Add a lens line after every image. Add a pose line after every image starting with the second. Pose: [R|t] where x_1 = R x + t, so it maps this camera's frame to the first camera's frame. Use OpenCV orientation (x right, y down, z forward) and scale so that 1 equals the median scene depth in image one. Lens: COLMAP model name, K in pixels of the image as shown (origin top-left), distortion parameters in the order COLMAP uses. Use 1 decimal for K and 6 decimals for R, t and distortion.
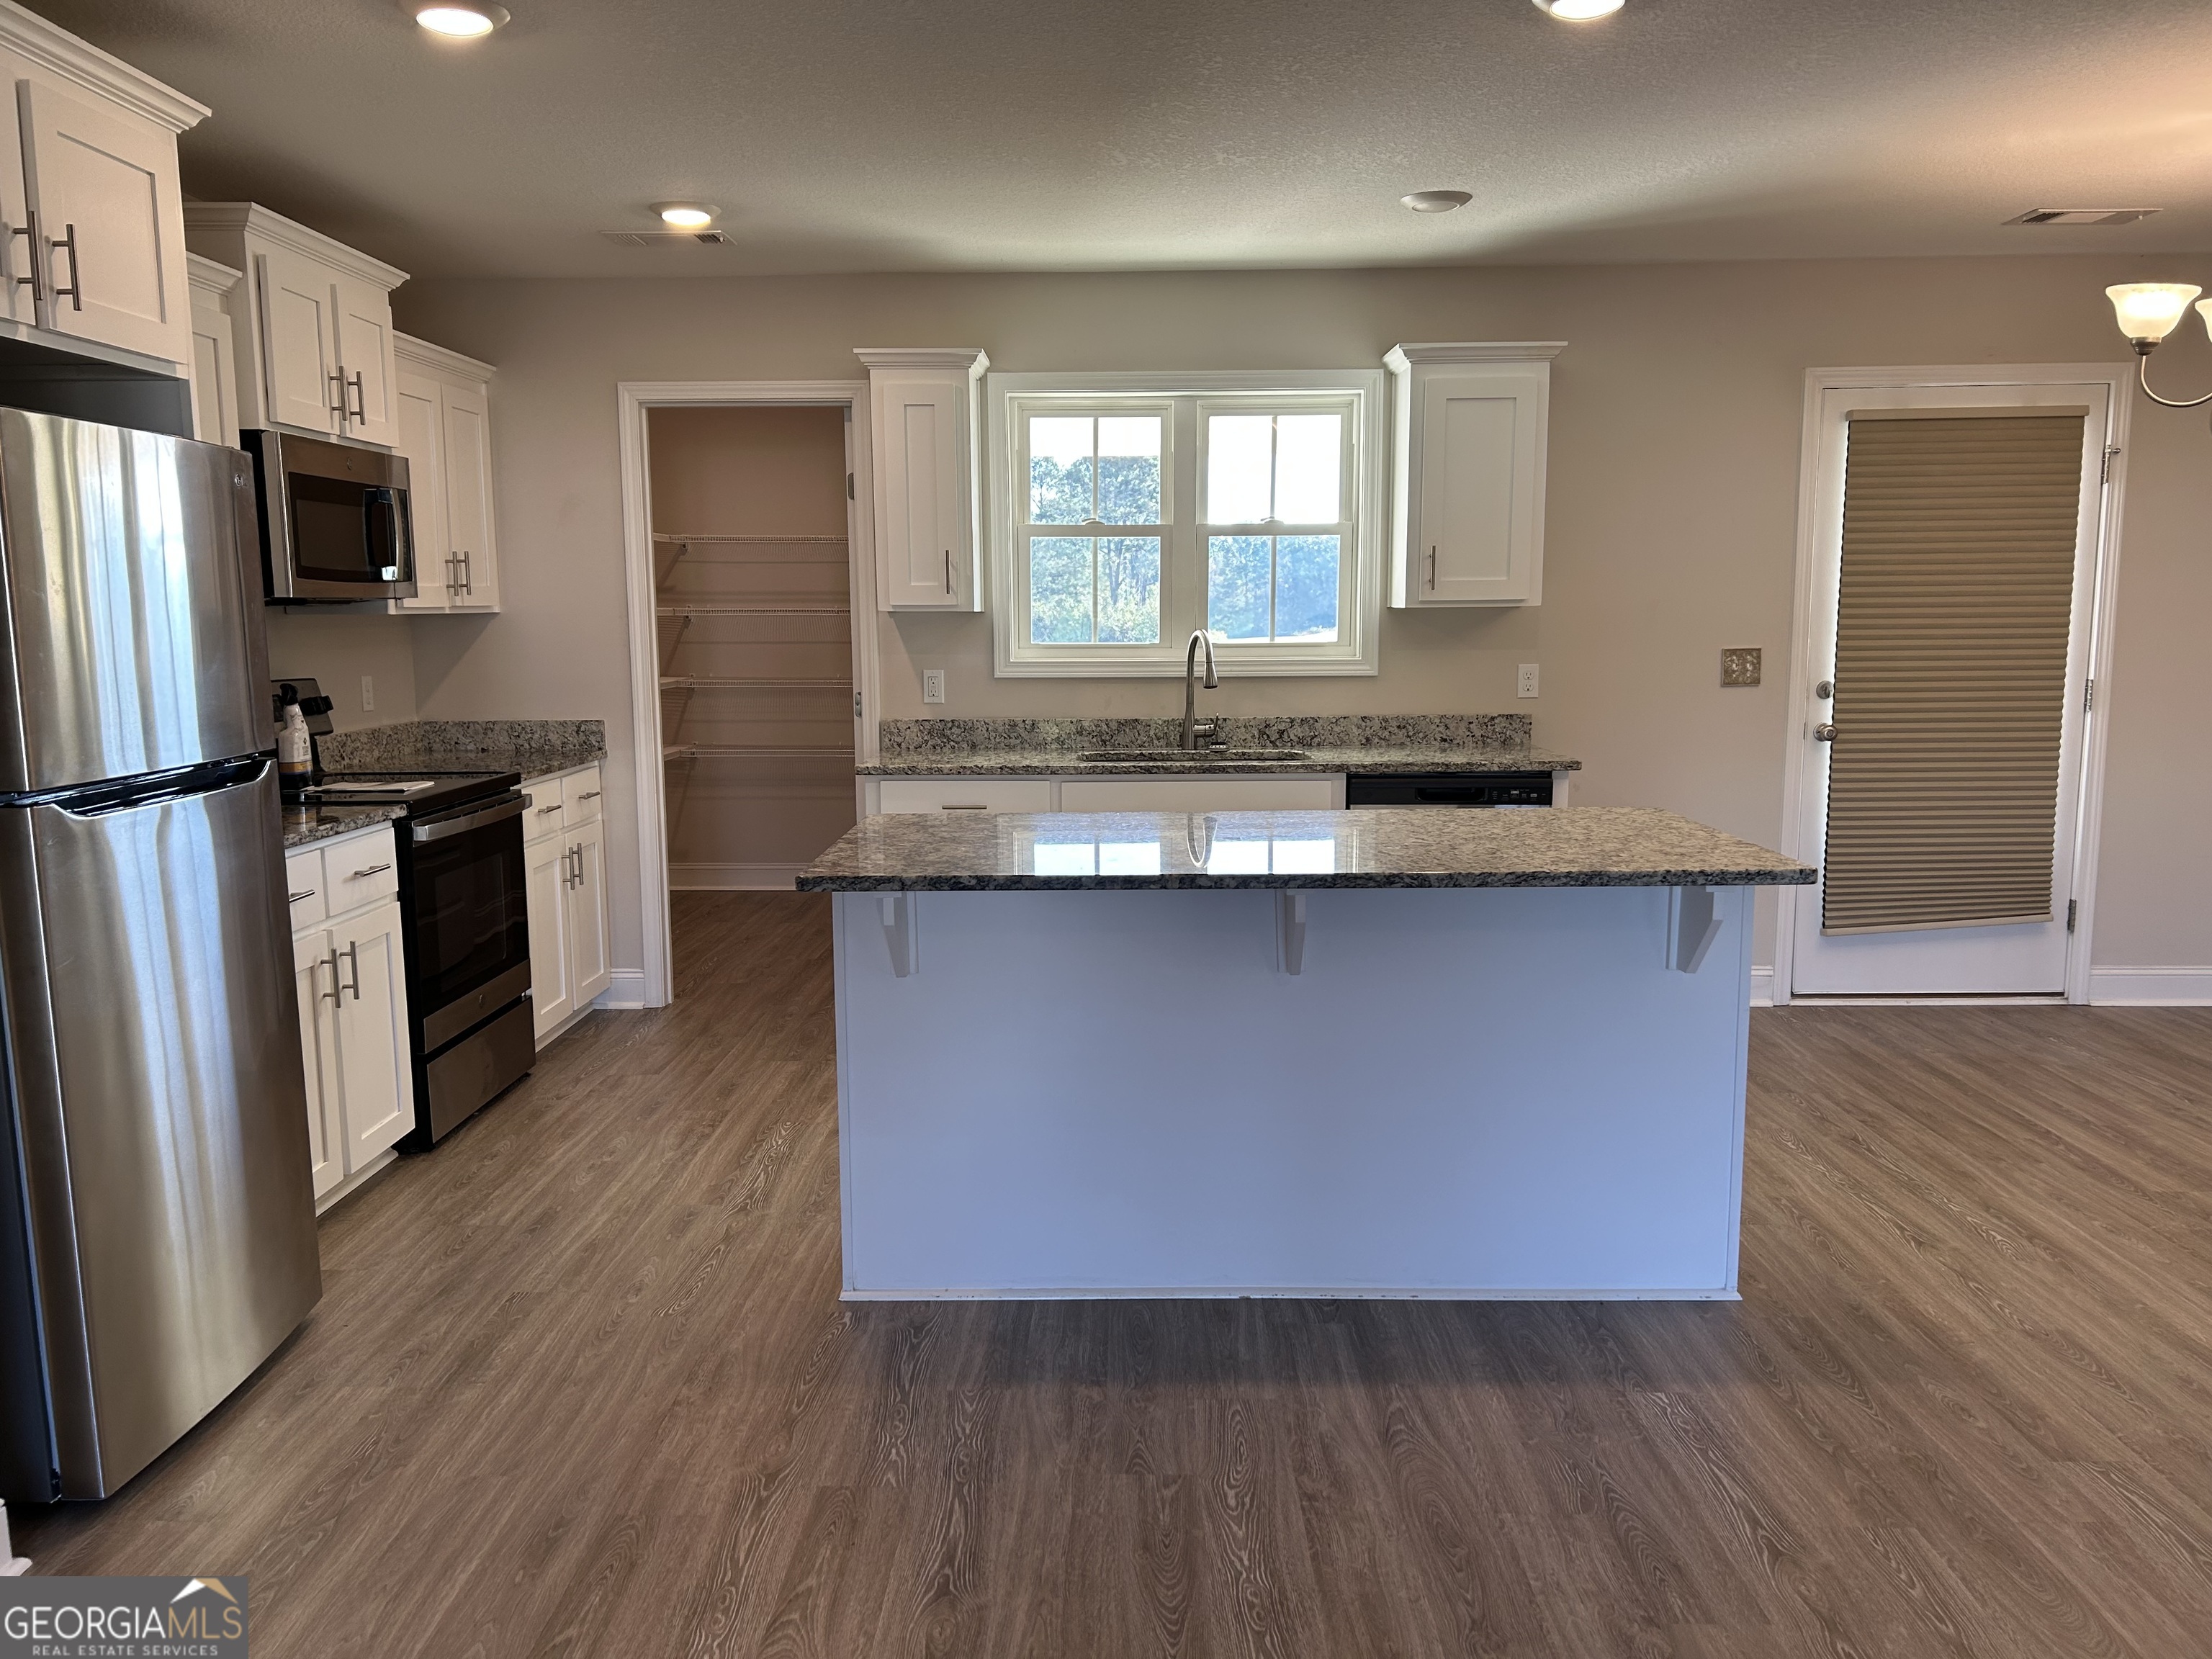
lens RADIAL K [[1668.0, 0, 1108.0], [0, 1668.0, 831.1], [0, 0, 1]] dist [-0.001635, -0.013545]
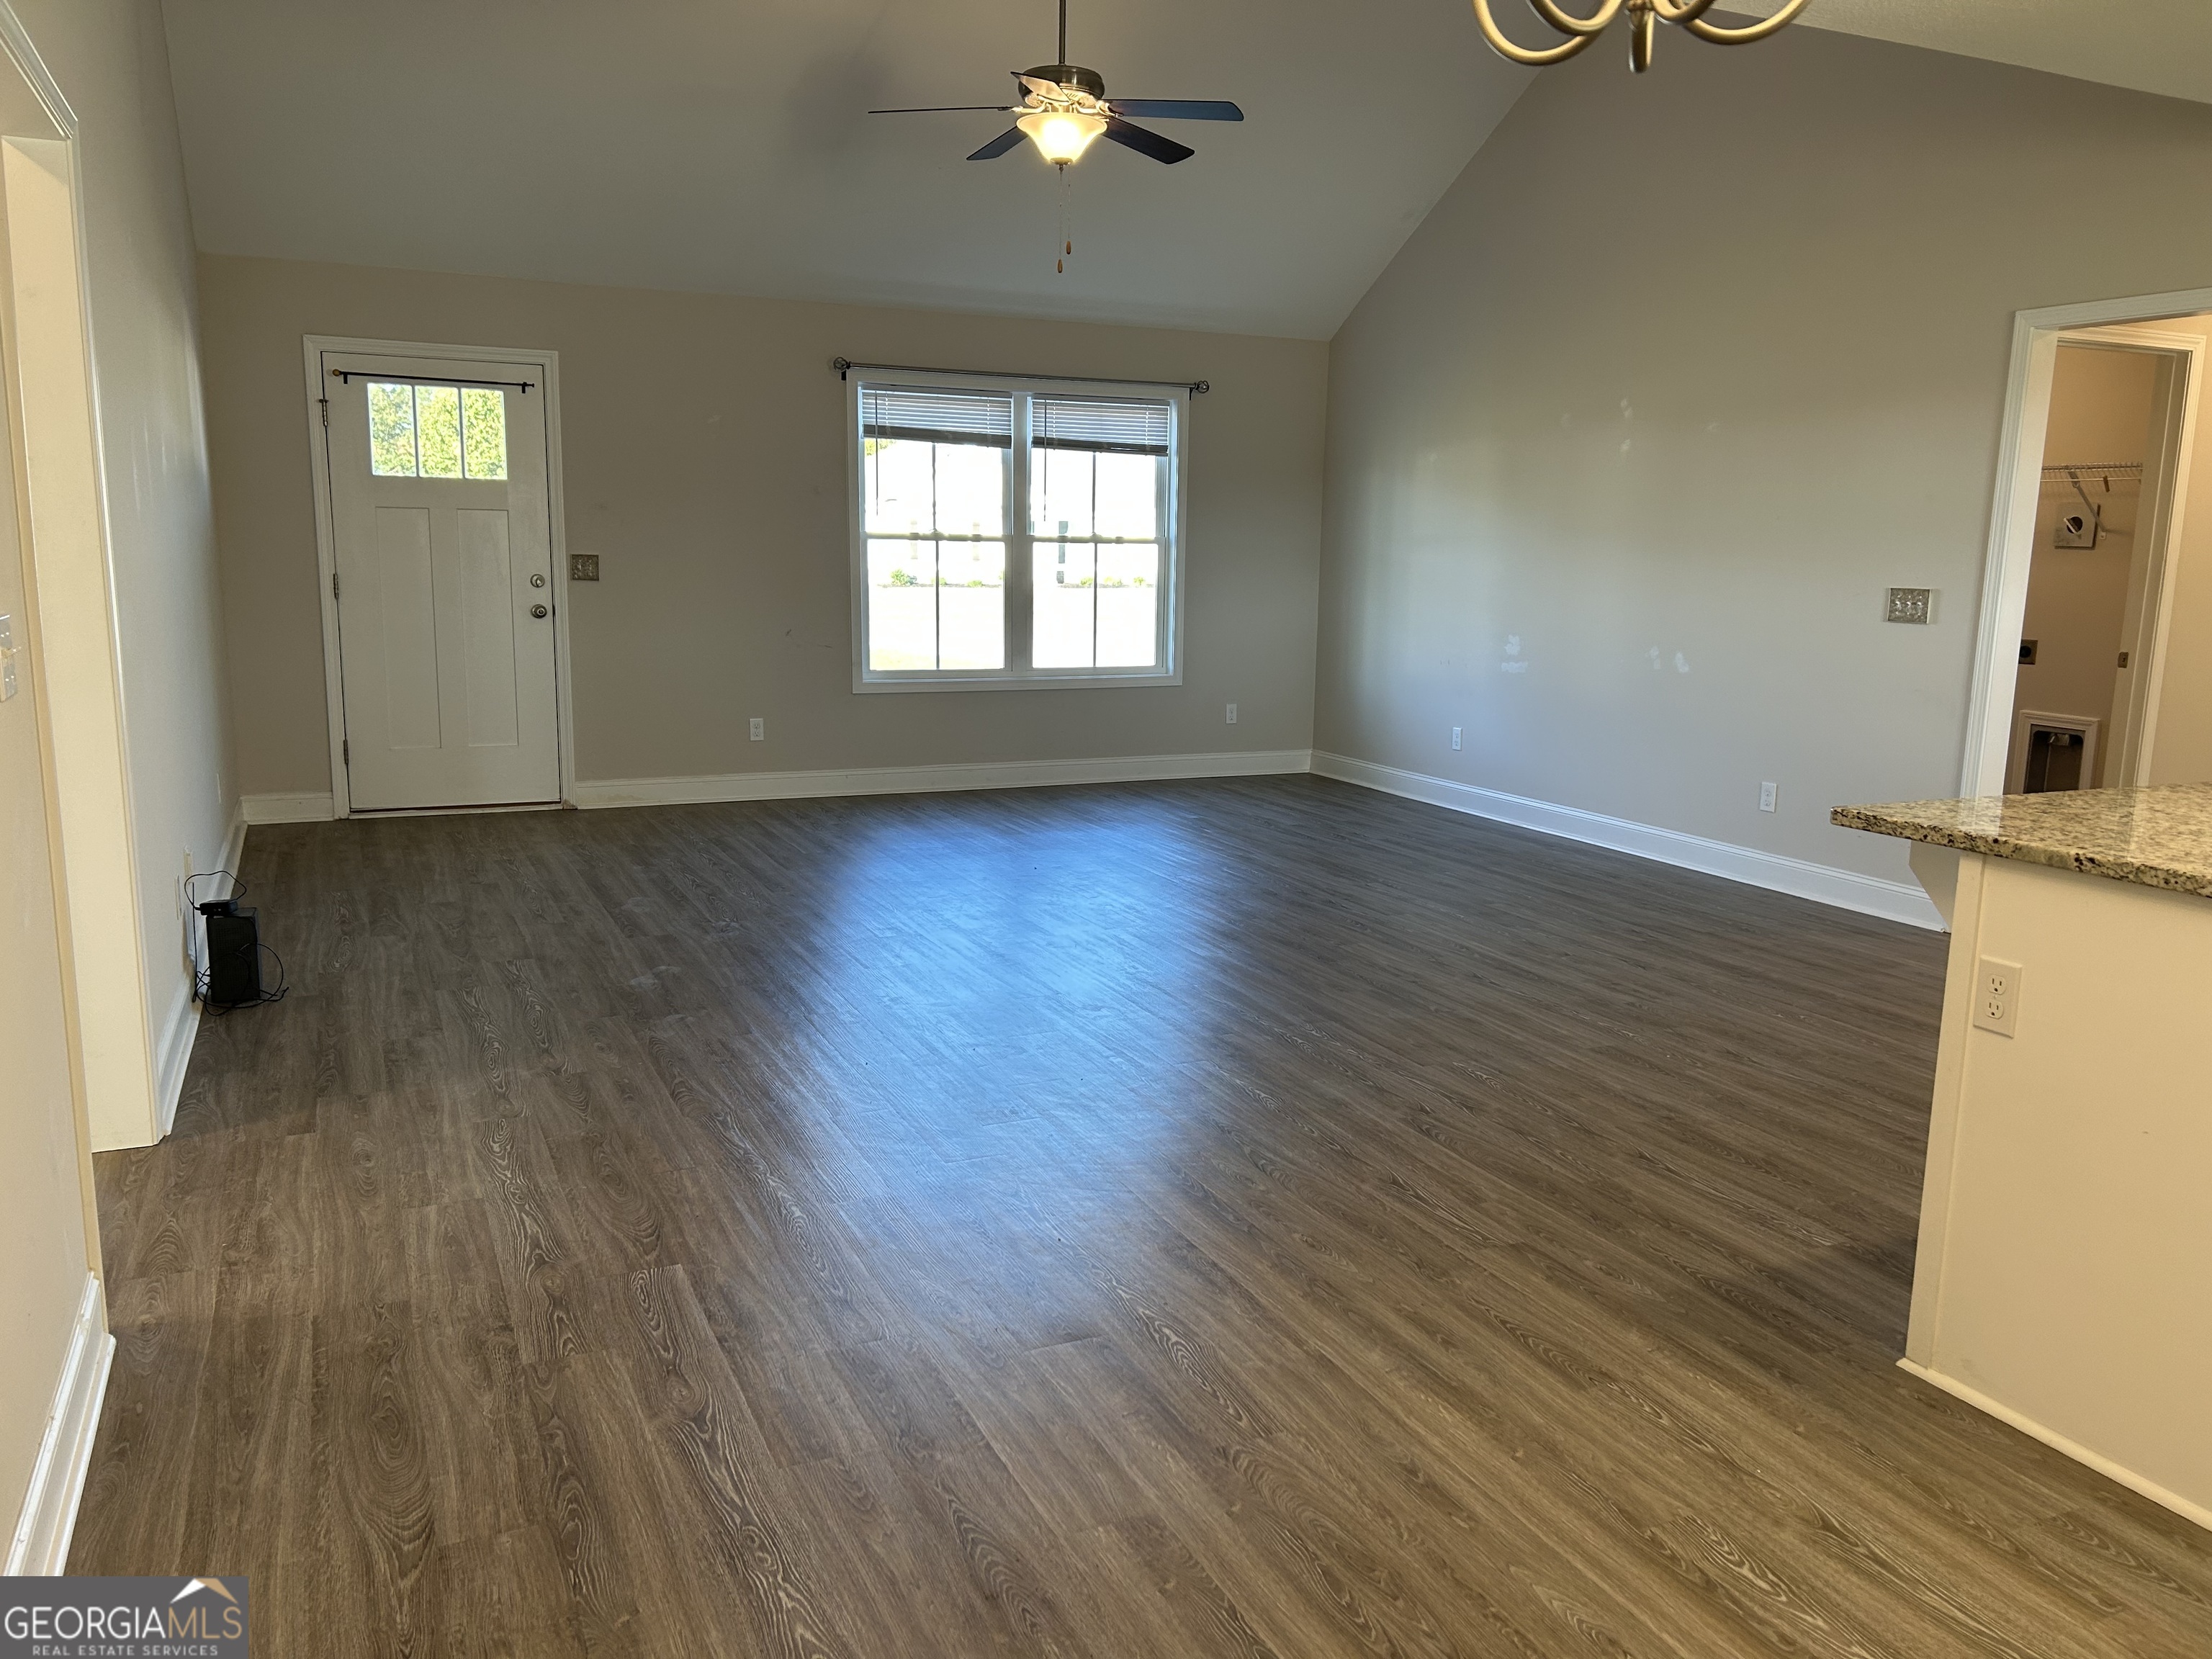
lens RADIAL K [[1668.0, 0, 1106.2], [0, 1668.0, 829.2], [0, 0, 1]] dist [-0.001635, -0.013545]
pose [[-0.897779, 0.064183, -0.435745, 1.220521], [-0.080854, 0.948497, 0.306294, -0.228106], [0.432962, 0.310217, -0.846351, 1.628322]]
